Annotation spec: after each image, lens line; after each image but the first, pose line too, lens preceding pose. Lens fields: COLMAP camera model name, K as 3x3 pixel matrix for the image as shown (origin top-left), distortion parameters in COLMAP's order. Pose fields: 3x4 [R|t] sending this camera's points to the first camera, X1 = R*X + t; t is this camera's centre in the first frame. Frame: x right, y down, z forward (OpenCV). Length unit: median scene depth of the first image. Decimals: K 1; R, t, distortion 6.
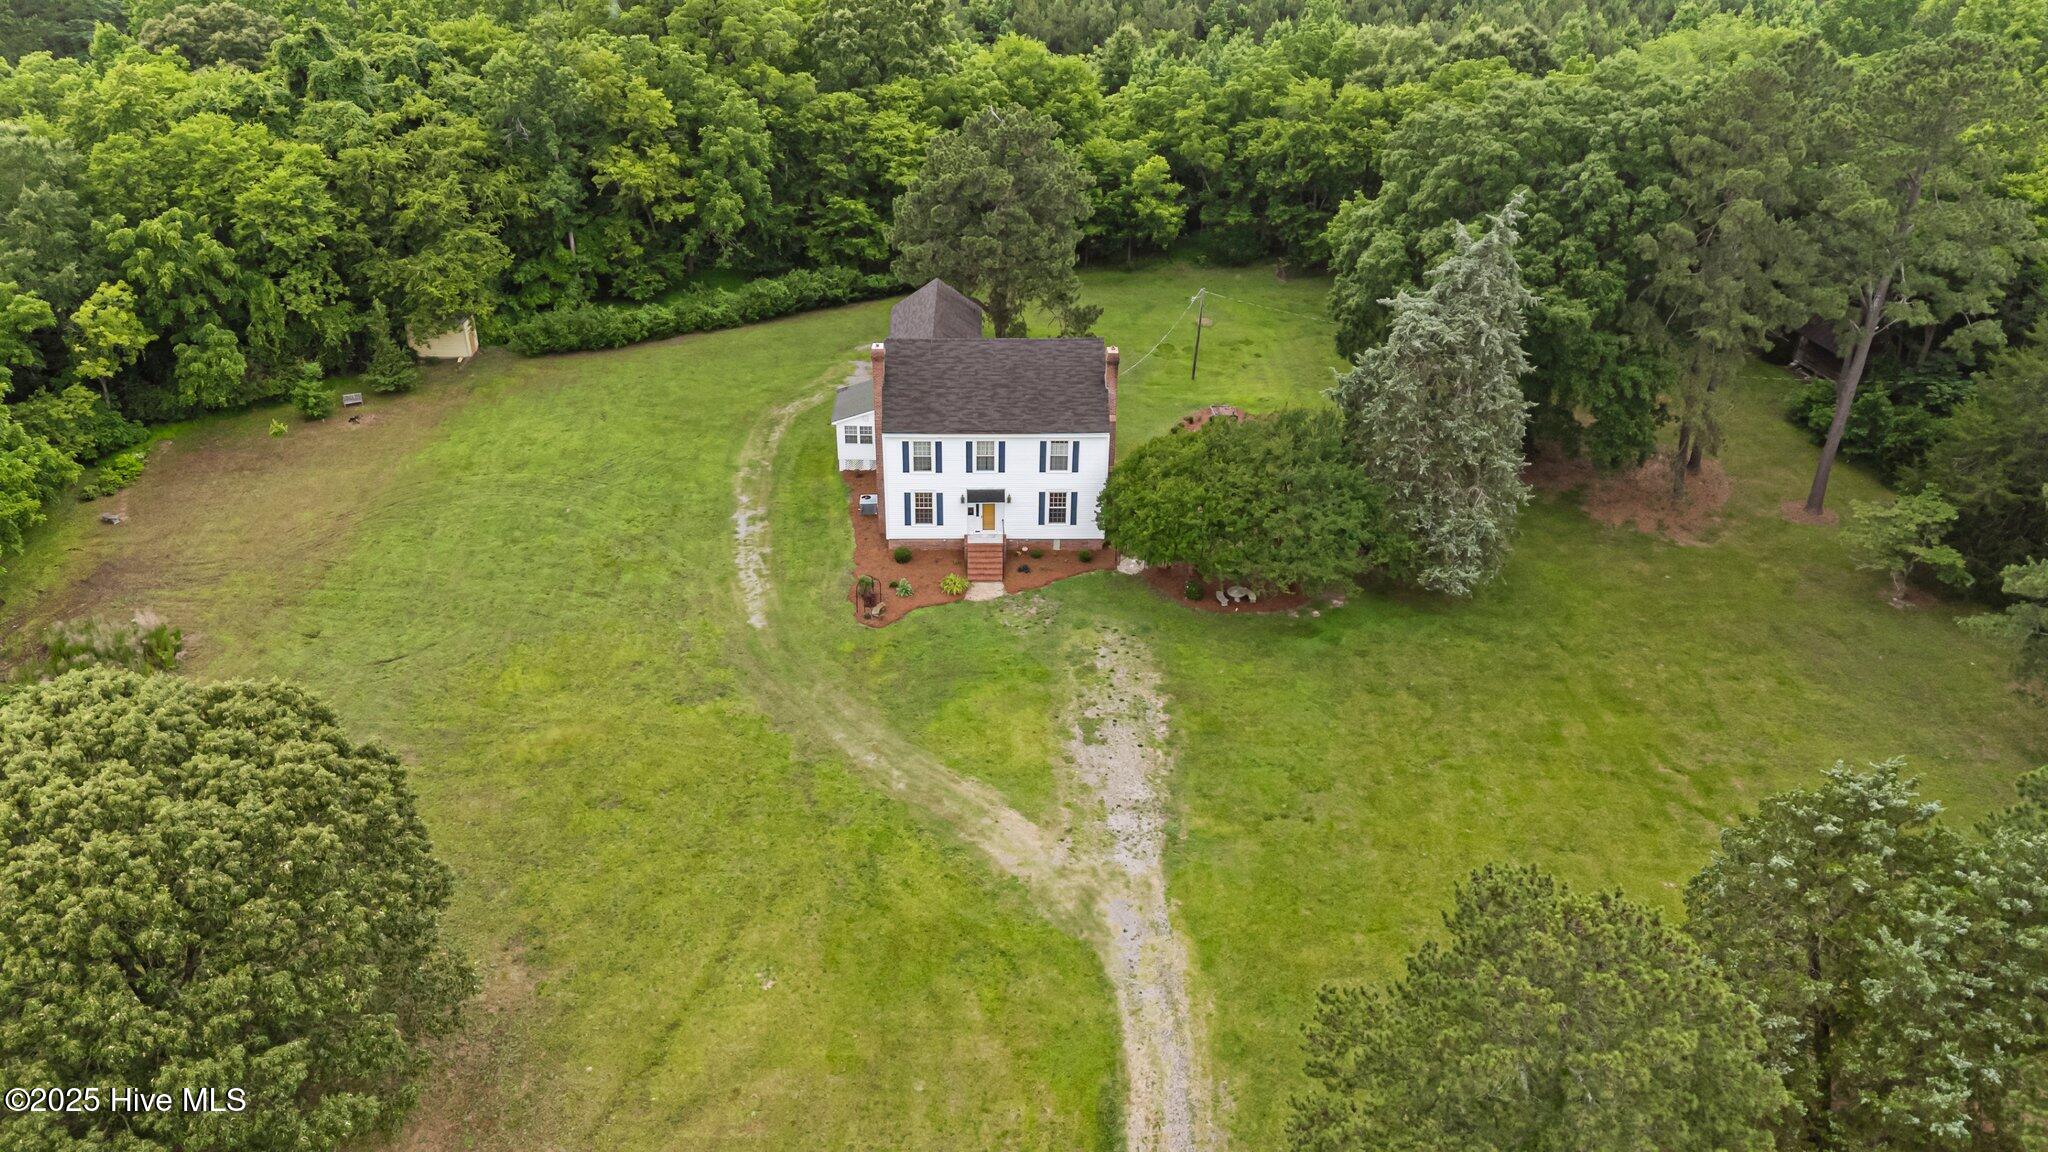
lens RADIAL K [[1508.0, 0, 1034.1], [0, 1508.0, 573.6], [0, 0, 1]] dist [0.043312, -0.017179]
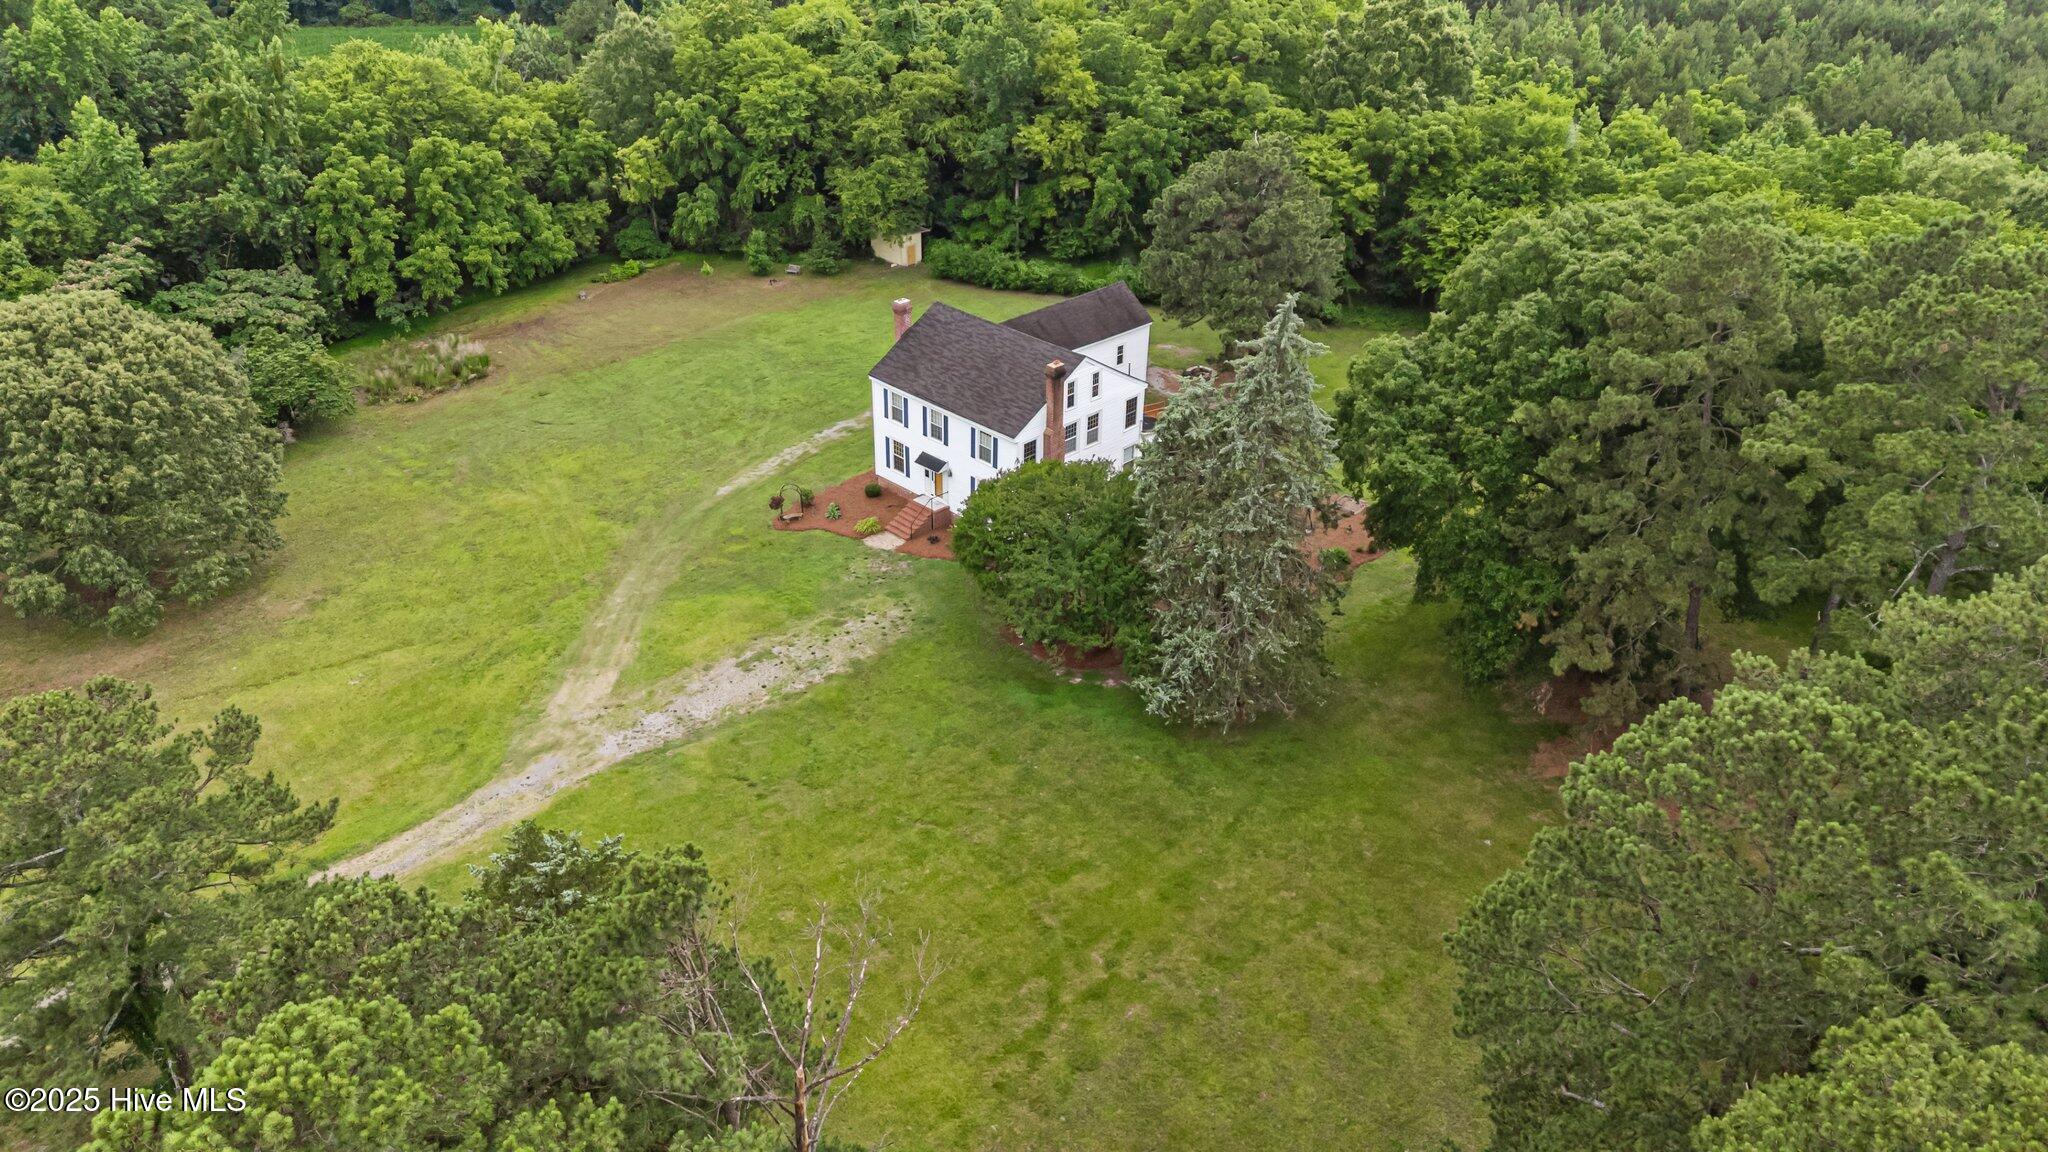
lens RADIAL K [[1508.0, 0, 1032.9], [0, 1508.0, 575.4], [0, 0, 1]] dist [0.043312, -0.017179]
pose [[0.682673, 0.361459, -0.635063, 0.724990], [-0.369943, 0.920442, 0.126212, -0.139590], [0.630158, 0.148776, 0.762080, 0.248409]]
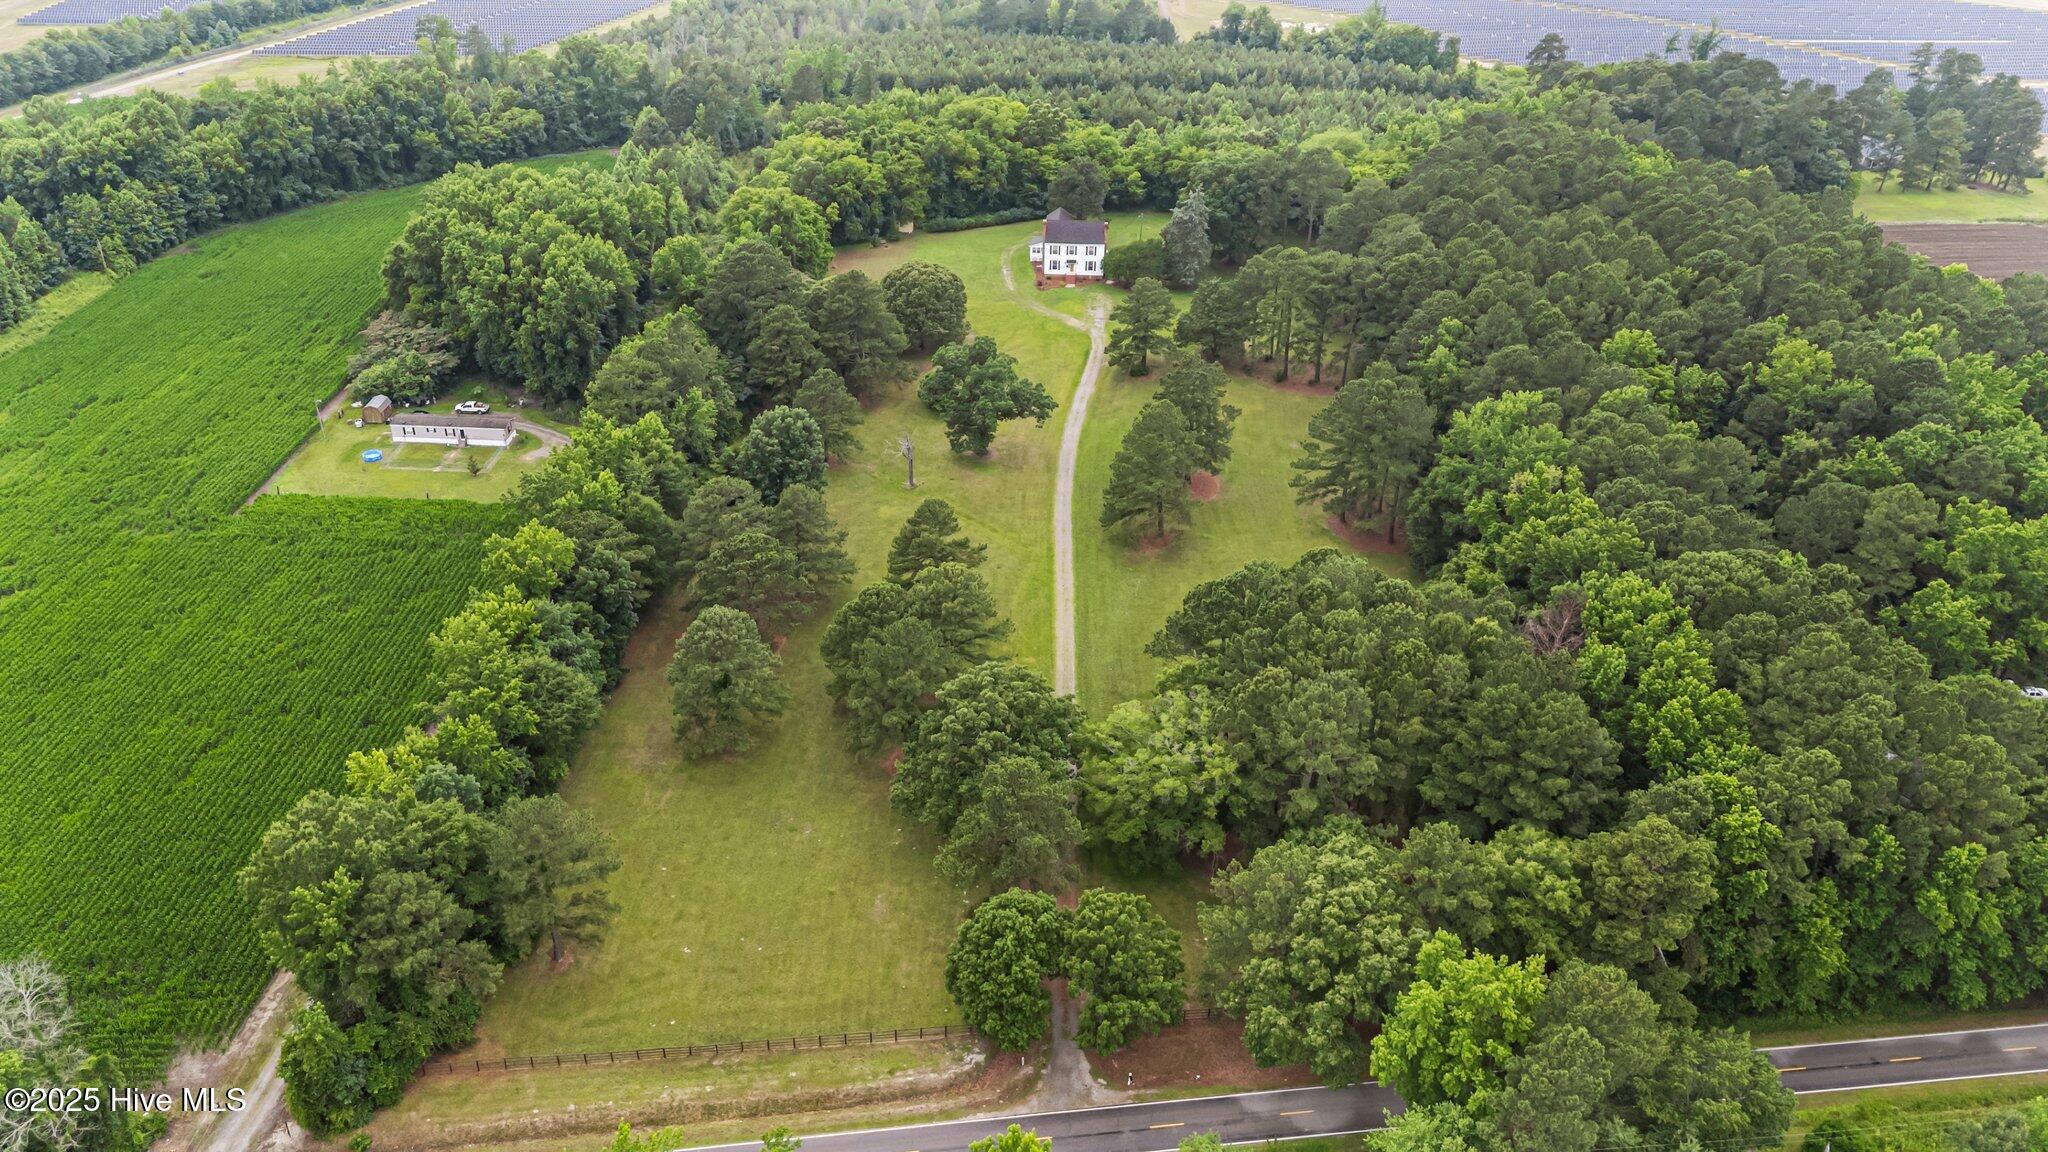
lens RADIAL K [[1508.0, 0, 1027.0], [0, 1508.0, 588.9], [0, 0, 1]] dist [0.043312, -0.017179]
pose [[0.996560, 0.039827, -0.072674, 0.166139], [-0.039517, 0.999203, 0.005687, 0.756776], [0.072843, -0.002796, 0.997340, -2.810026]]
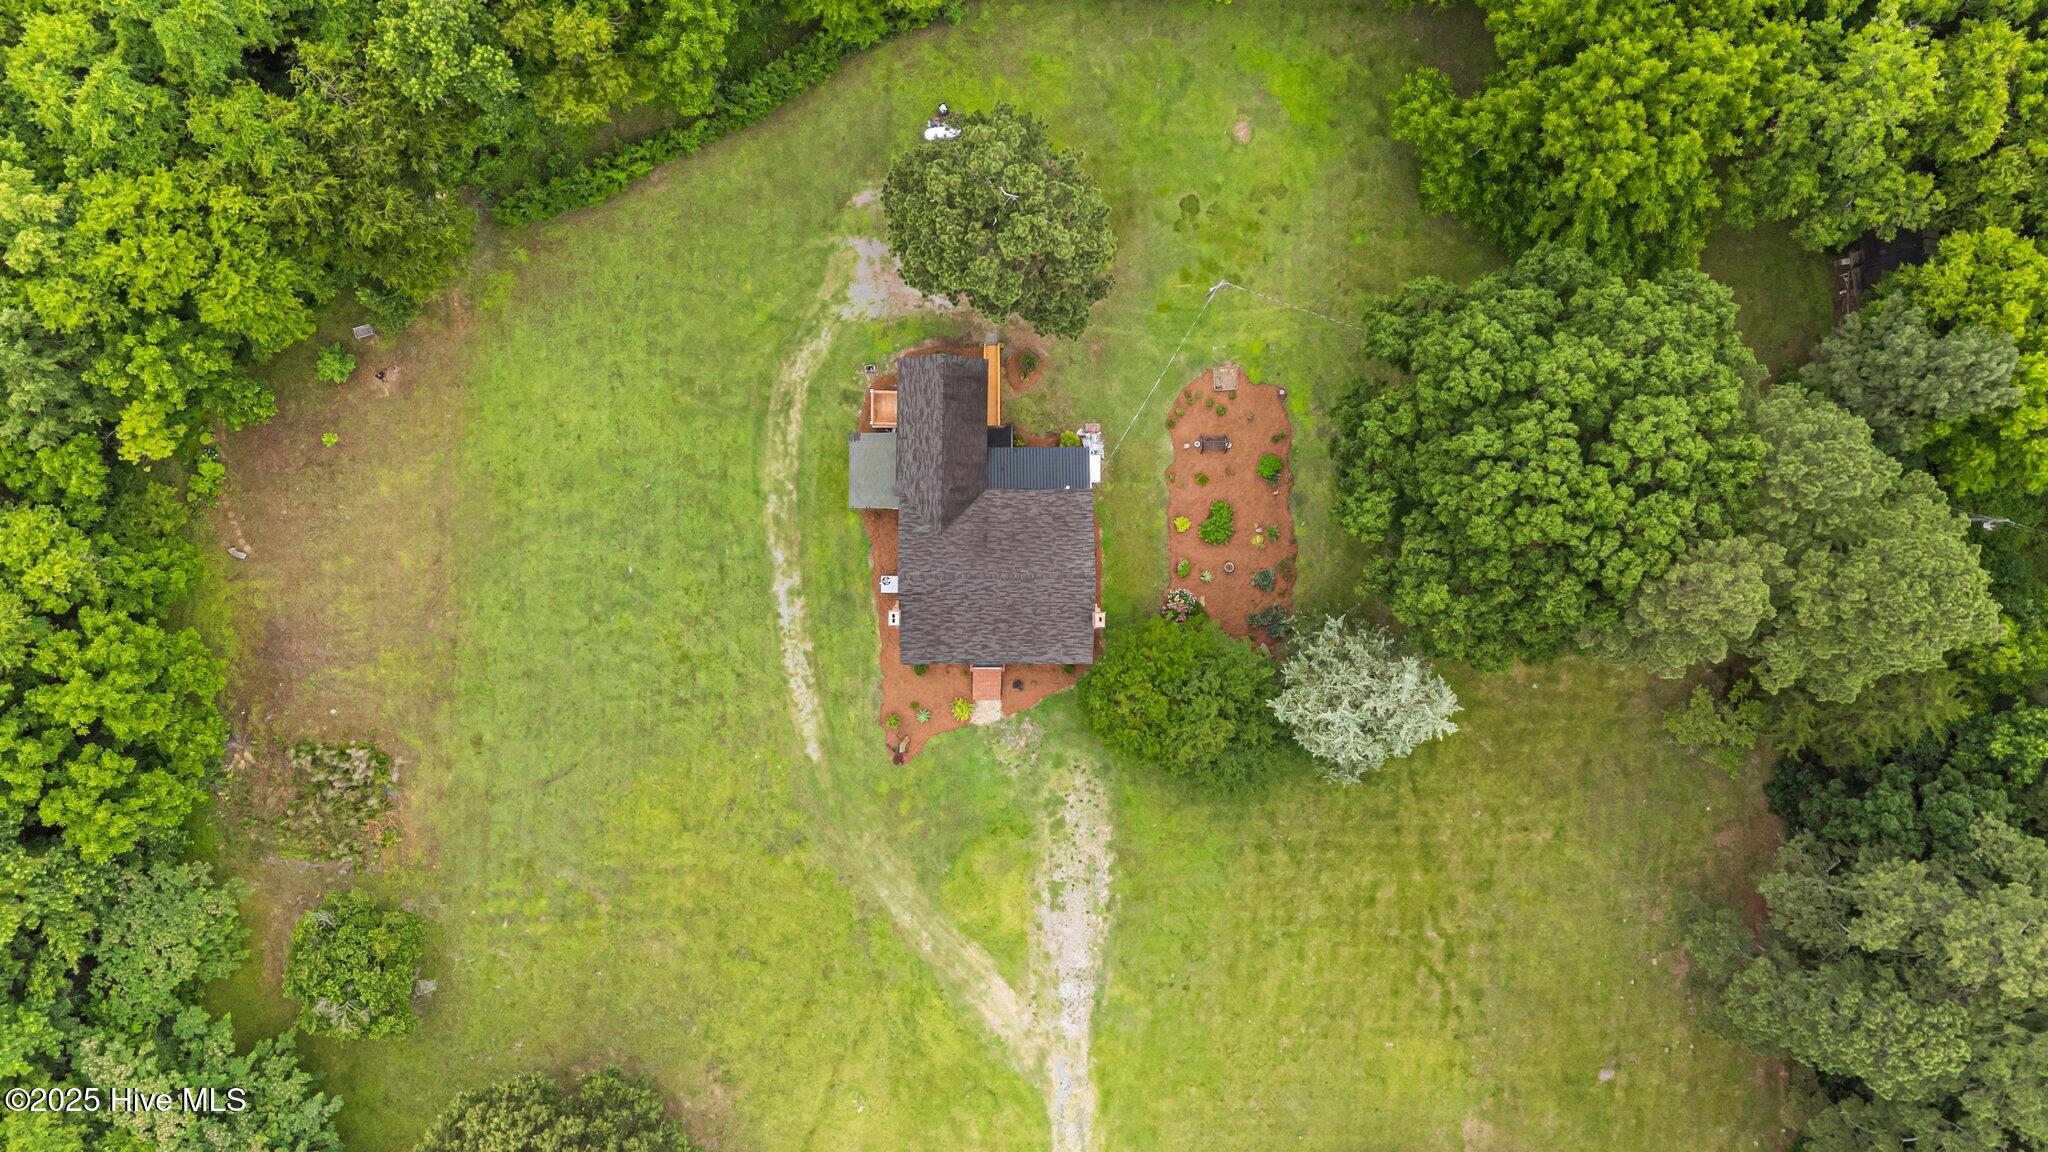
lens RADIAL K [[1508.0, 0, 1022.8], [0, 1508.0, 574.4], [0, 0, 1]] dist [0.043312, -0.017179]
pose [[0.999005, 0.043458, 0.010041, -0.019567], [-0.030378, 0.498108, 0.866583, -1.140681], [0.032658, -0.866025, 0.498933, 0.461693]]
